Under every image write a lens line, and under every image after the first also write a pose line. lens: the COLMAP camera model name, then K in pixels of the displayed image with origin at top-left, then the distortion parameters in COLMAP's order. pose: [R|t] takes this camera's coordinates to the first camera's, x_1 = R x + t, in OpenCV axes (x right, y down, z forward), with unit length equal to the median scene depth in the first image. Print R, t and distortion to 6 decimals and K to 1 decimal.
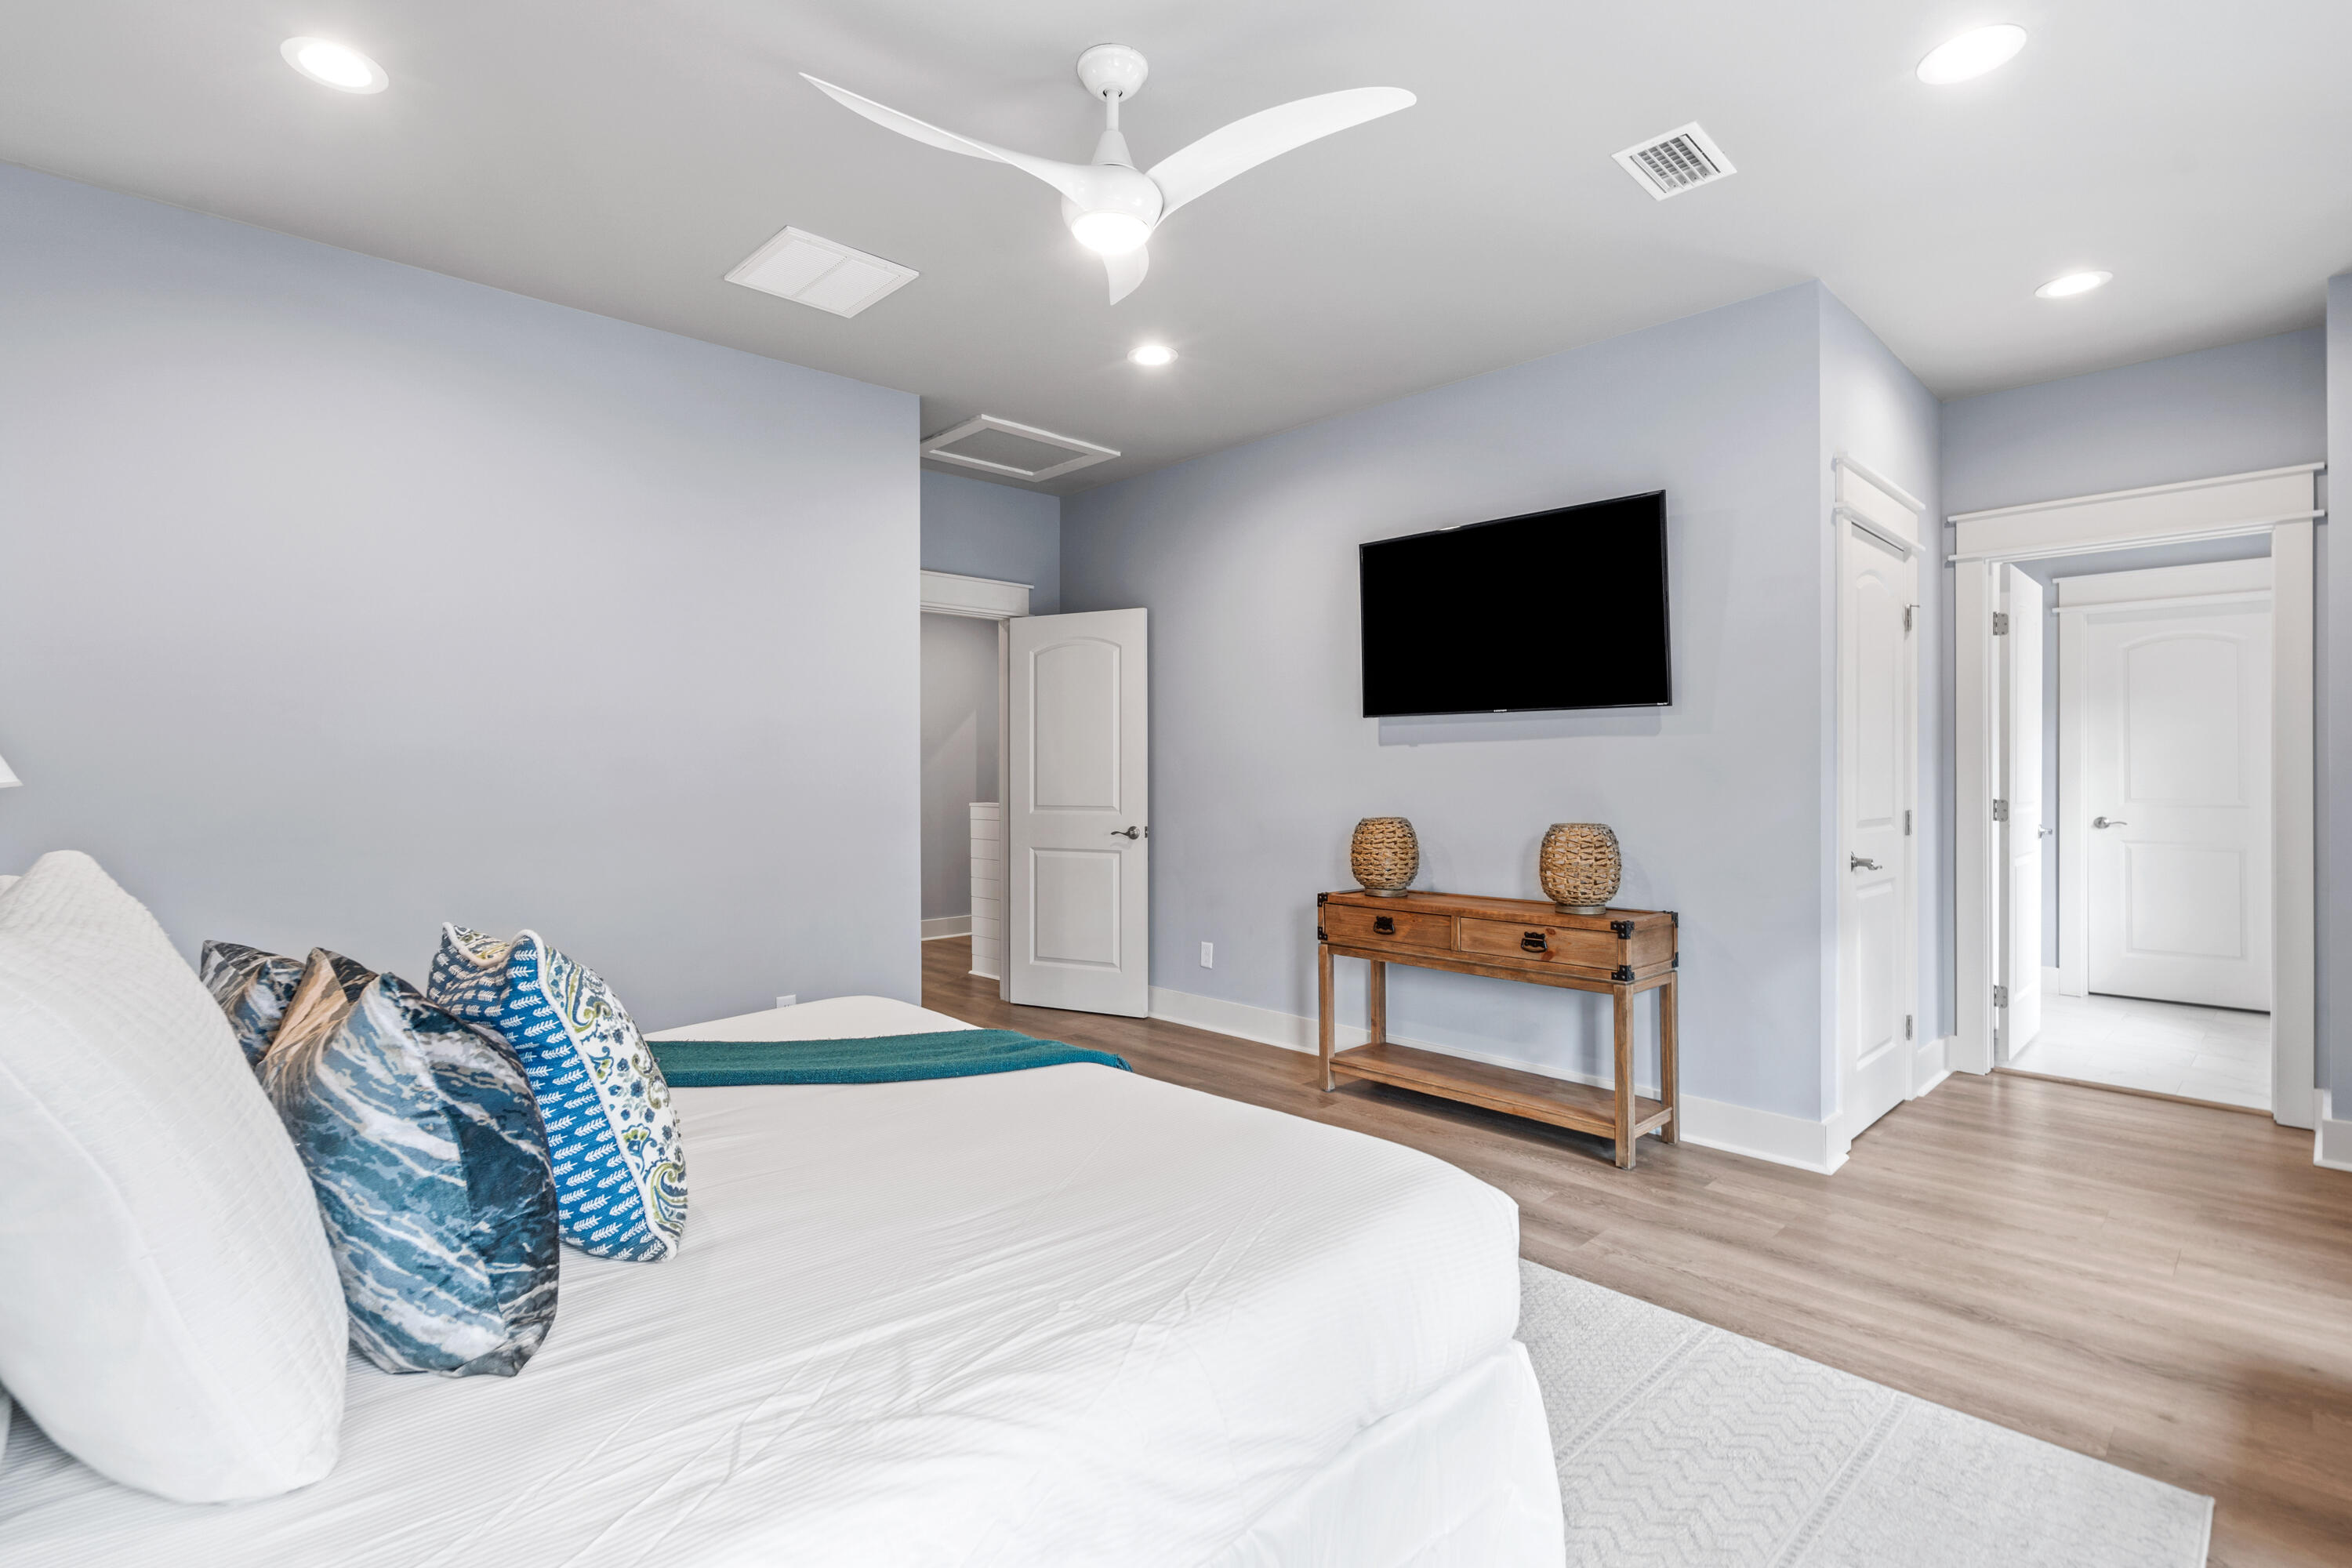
lens RADIAL K [[1124.7, 0, 1176.0], [0, 1124.7, 784.0], [0, 0, 1]] dist [0.011617, 0.000139]
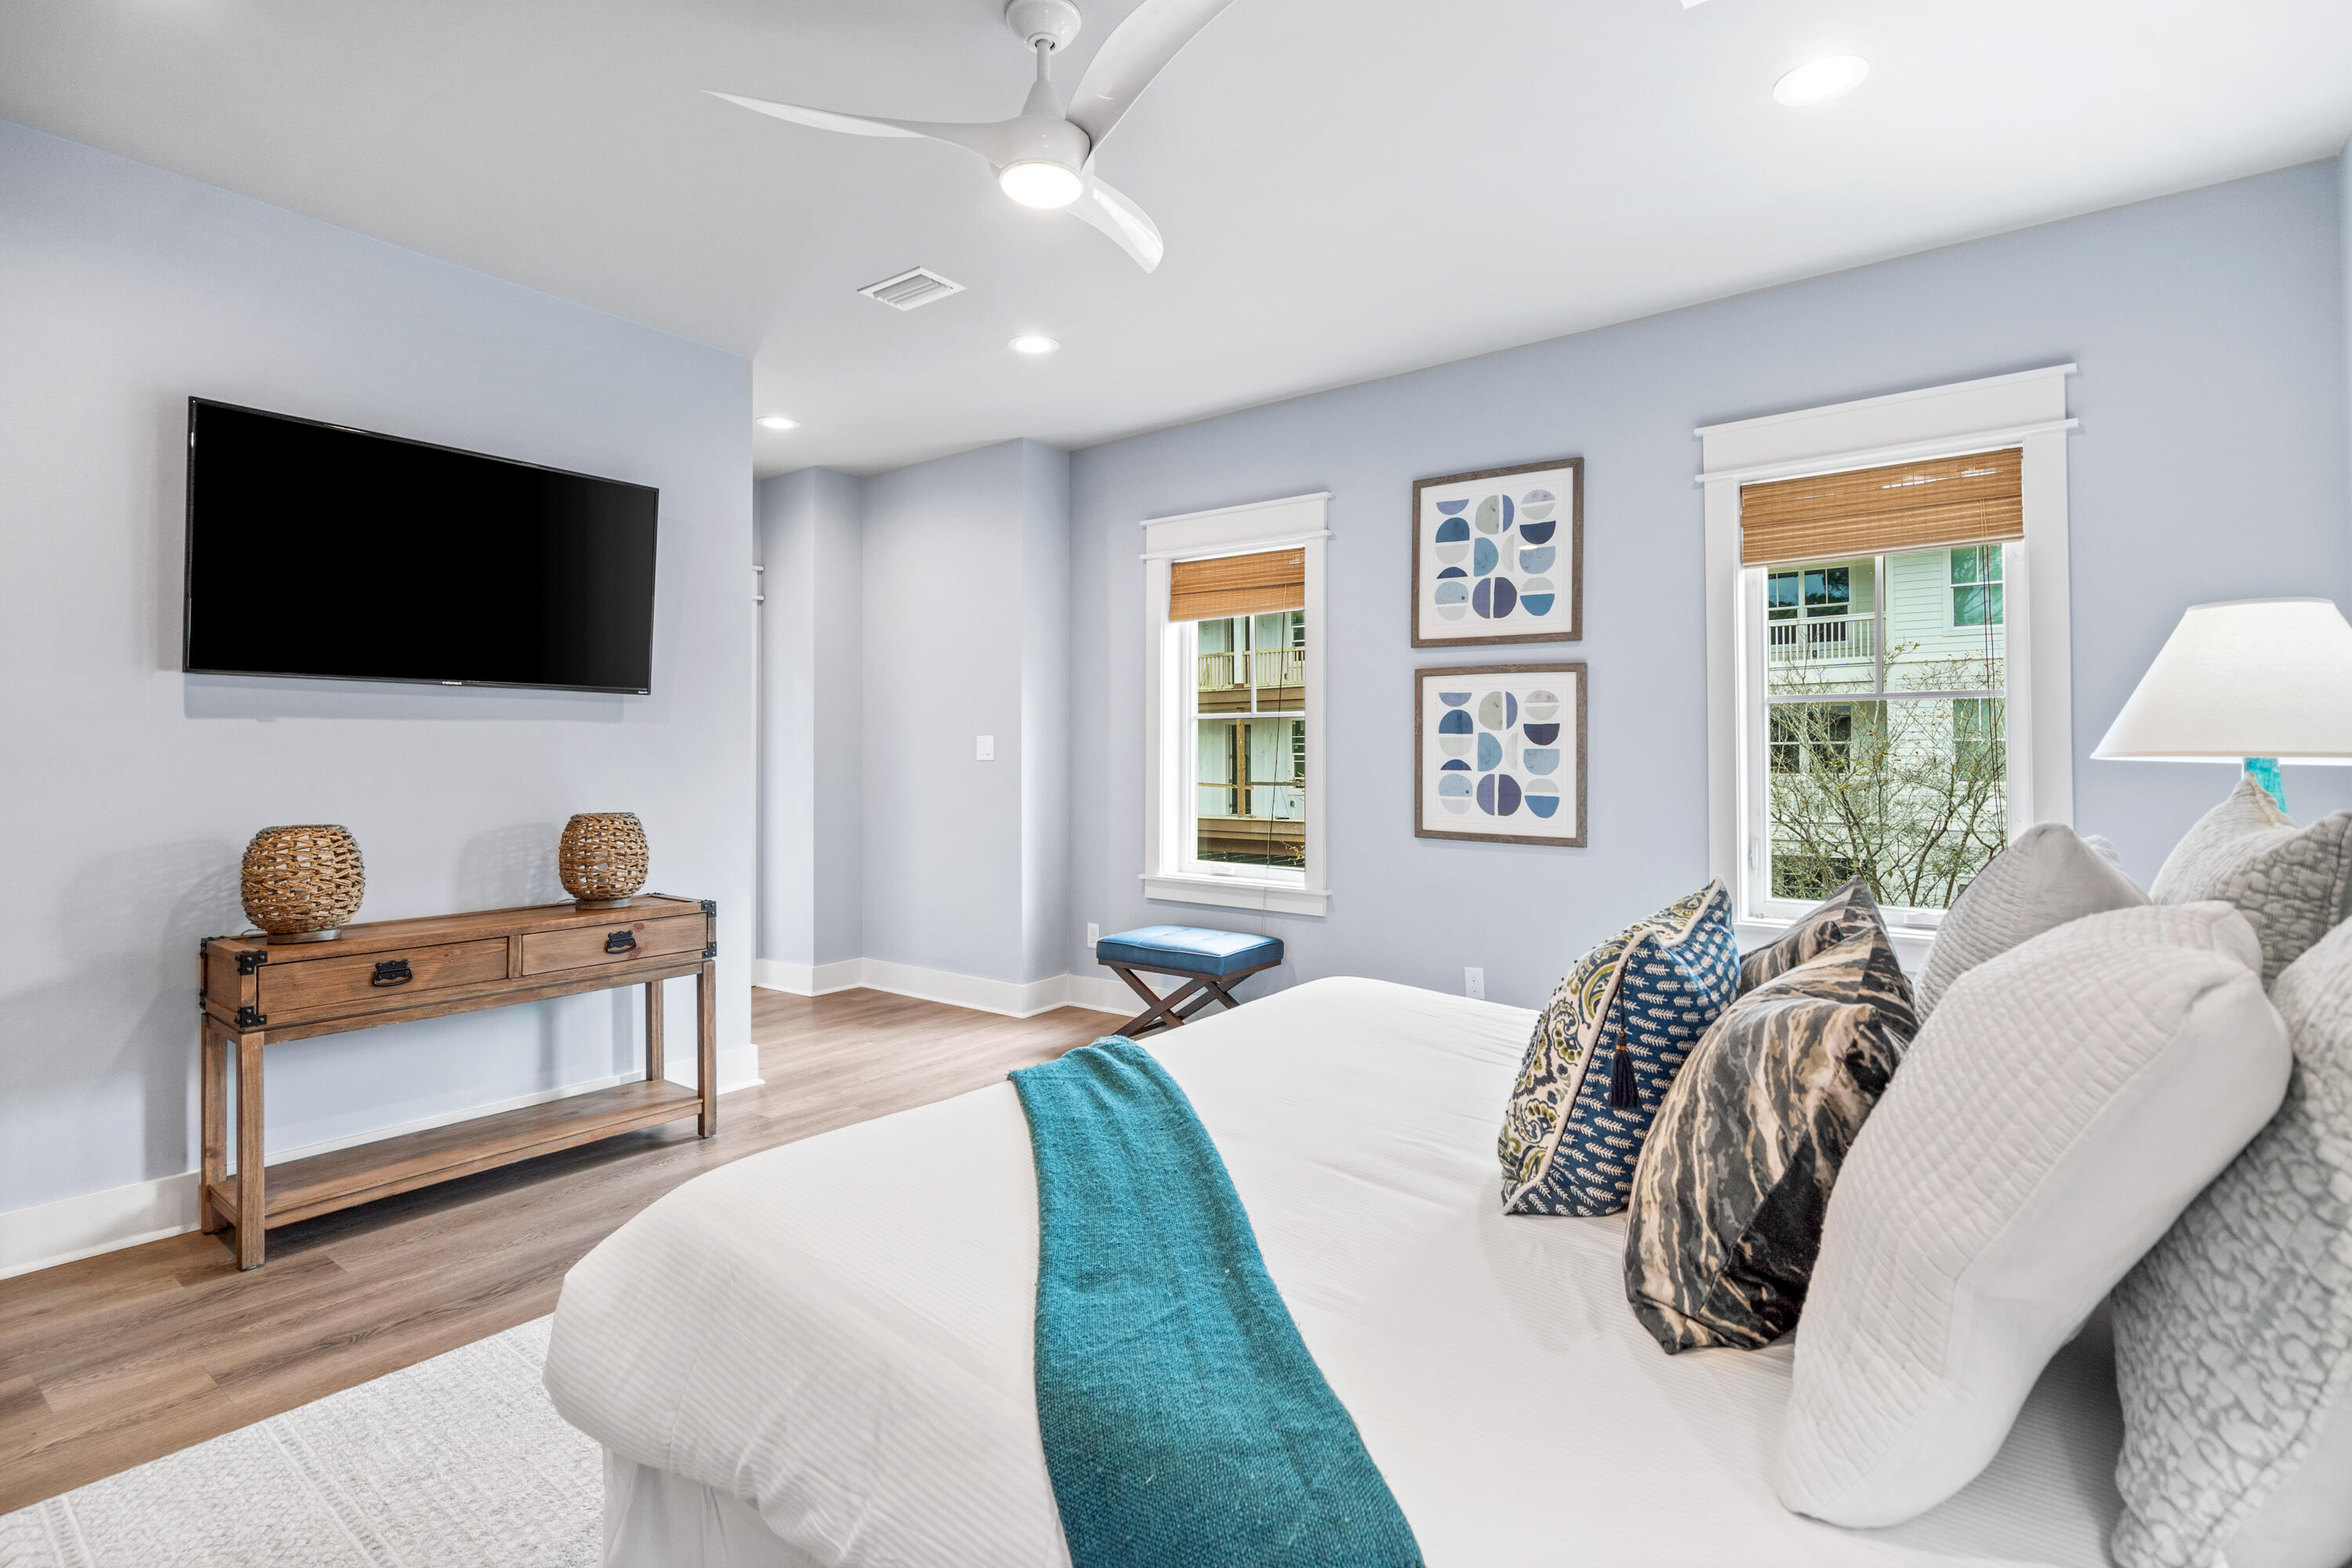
lens RADIAL K [[1143.1, 0, 1100.5], [0, 1143.1, 732.5], [0, 0, 1]] dist [0.001871, 0.000073]
pose [[-0.128201, 0.020983, 0.991526, -0.636497], [0.007050, 0.999770, -0.020246, -0.009306], [-0.991723, 0.004395, -0.128319, 0.694146]]
